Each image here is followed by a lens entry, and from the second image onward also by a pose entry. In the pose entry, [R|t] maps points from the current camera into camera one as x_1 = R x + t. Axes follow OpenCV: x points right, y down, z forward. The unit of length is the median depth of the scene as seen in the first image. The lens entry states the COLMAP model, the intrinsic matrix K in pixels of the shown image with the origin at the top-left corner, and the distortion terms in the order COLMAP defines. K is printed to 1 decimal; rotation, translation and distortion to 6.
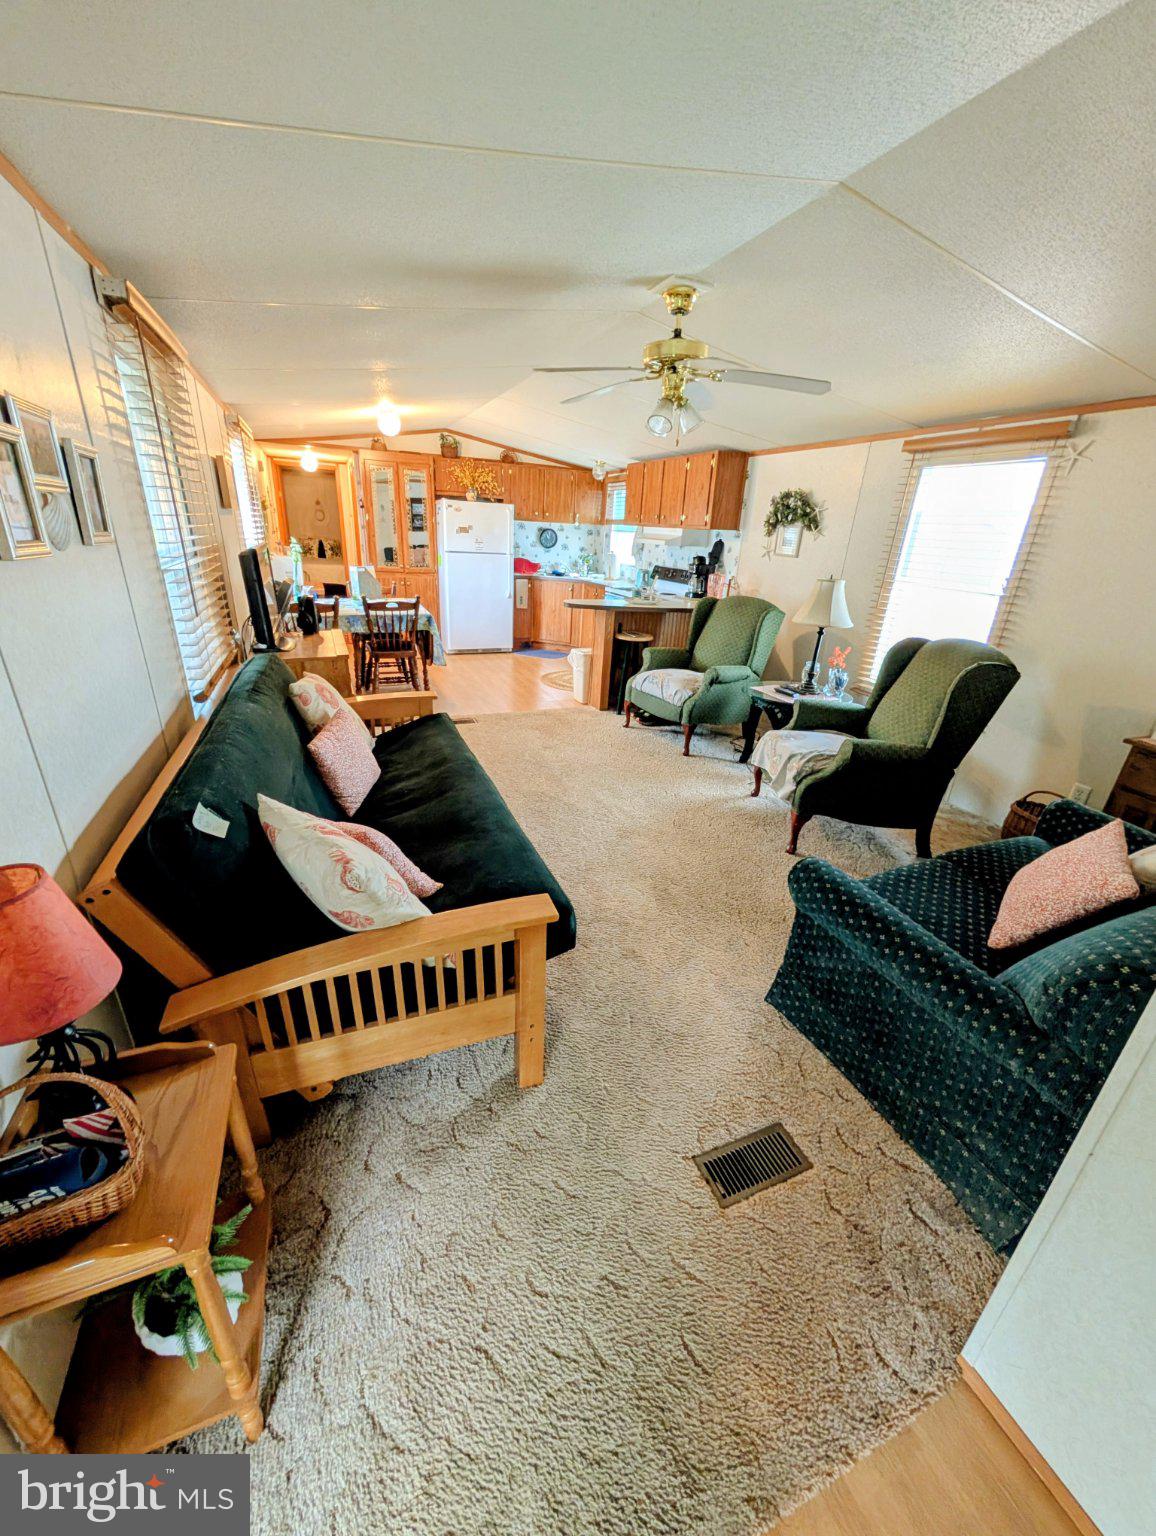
lens RADIAL K [[582.3, 0, 579.4], [0, 582.3, 764.9], [0, 0, 1]] dist [-0.000351, 0.000124]
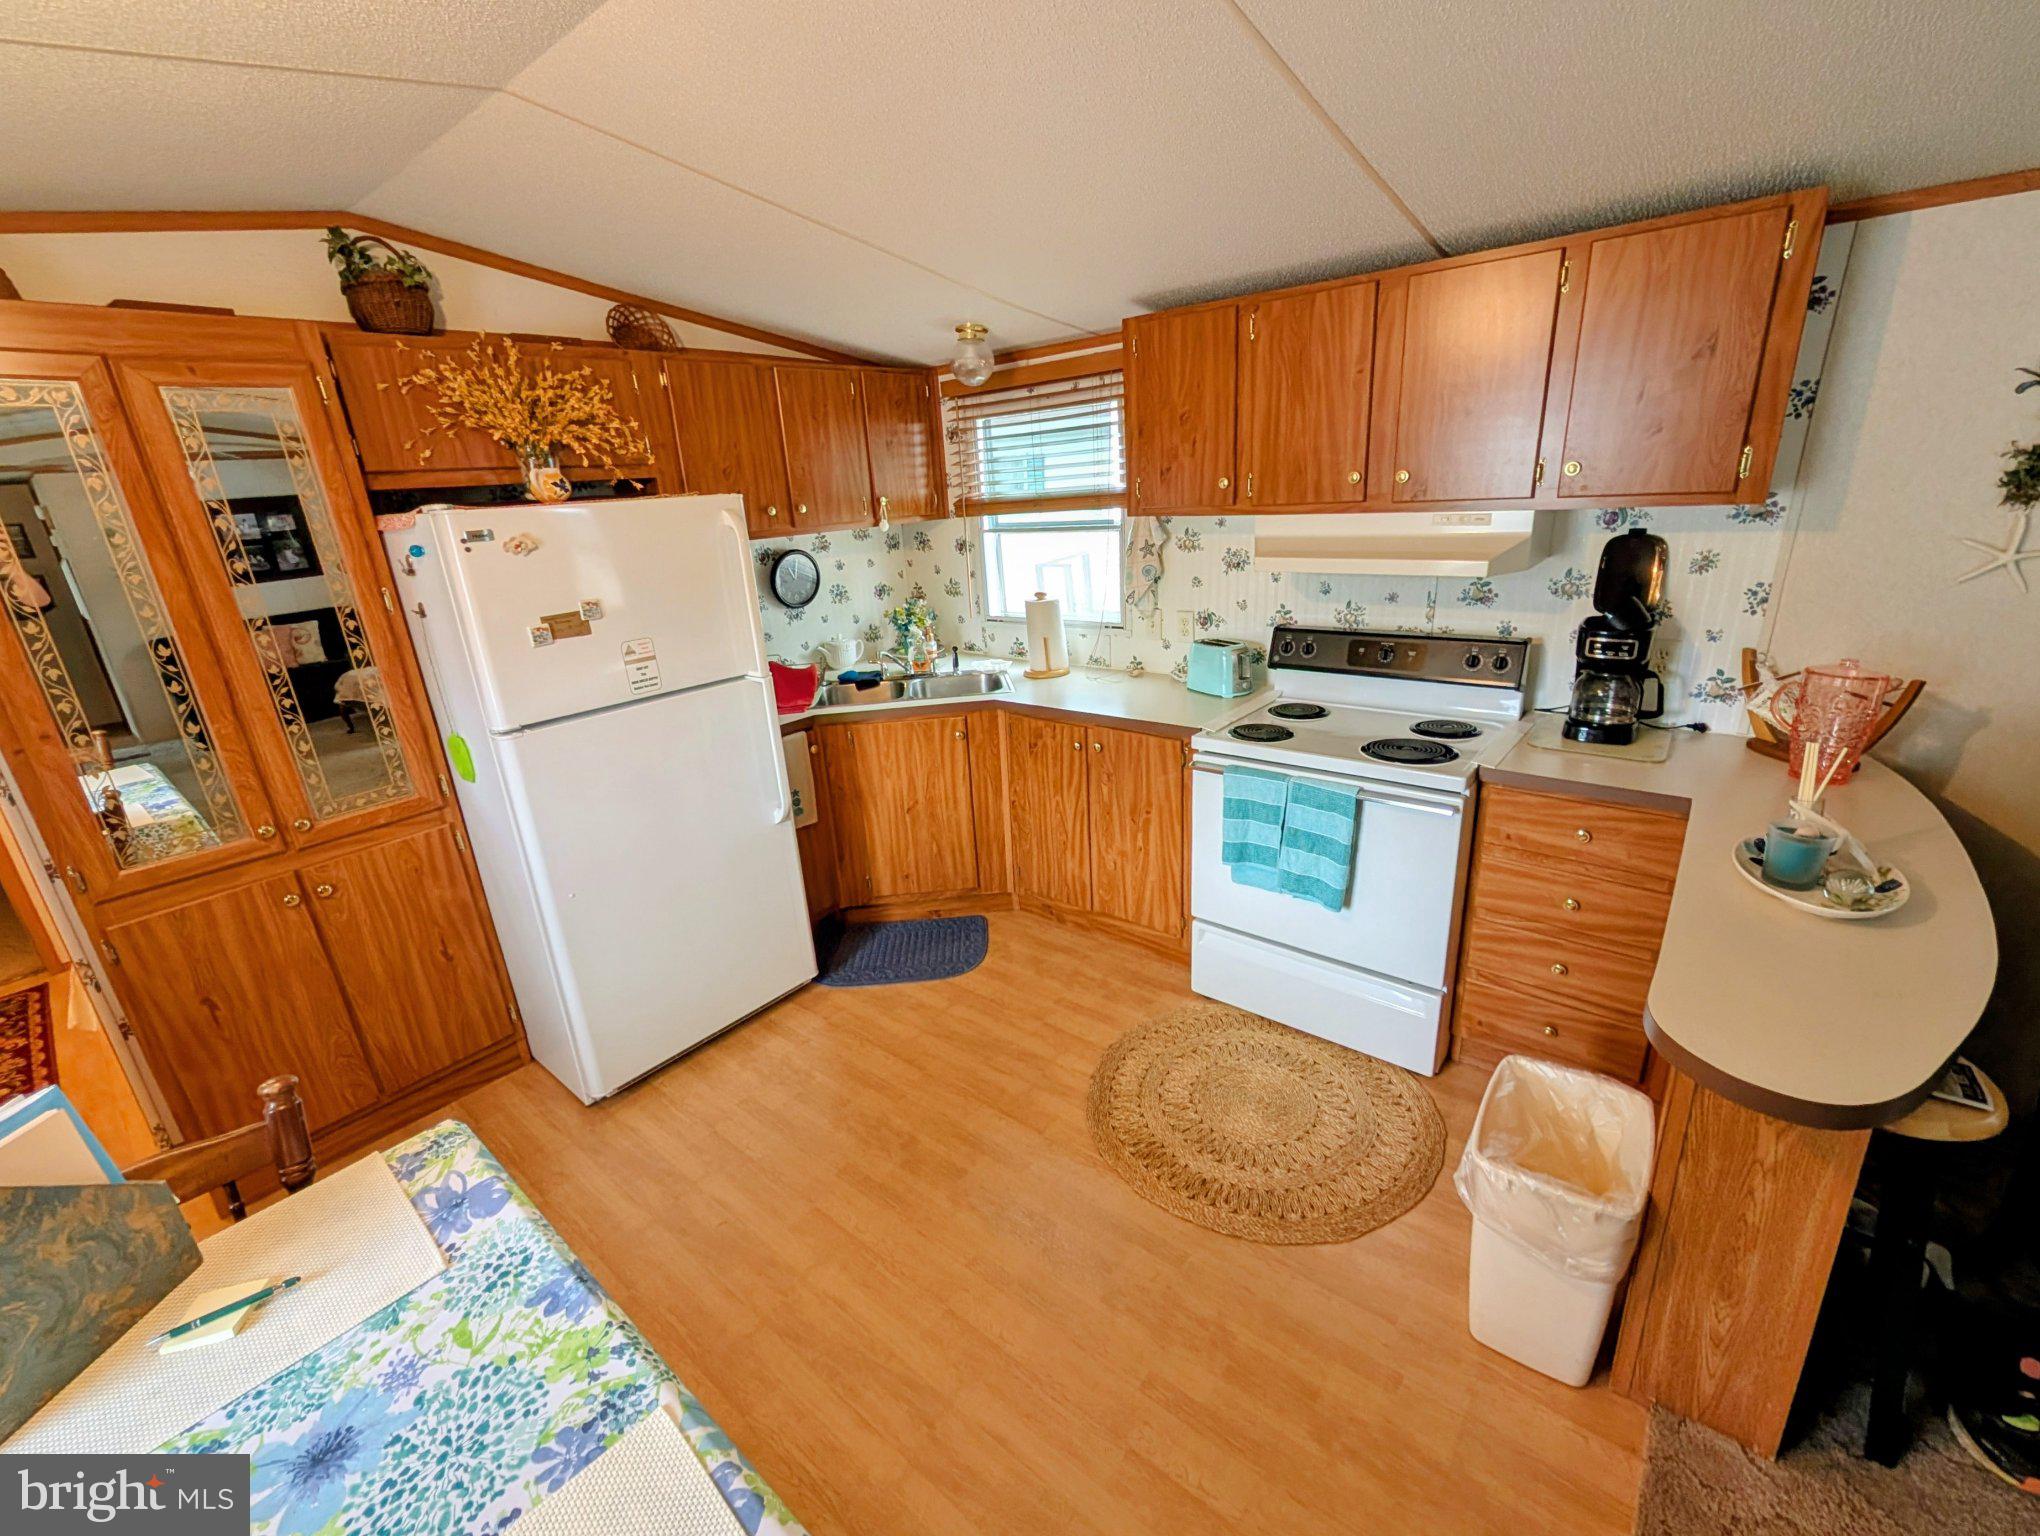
lens RADIAL K [[863.9, 0, 1030.5], [0, 863.9, 761.2], [0, 0, 1]] dist [-0.001611, -0.000075]
pose [[0.875008, -0.246137, 0.416866, -0.188918], [0.275250, 0.961319, -0.010148, -0.291893], [-0.398244, 0.123622, 0.908911, 0.611035]]
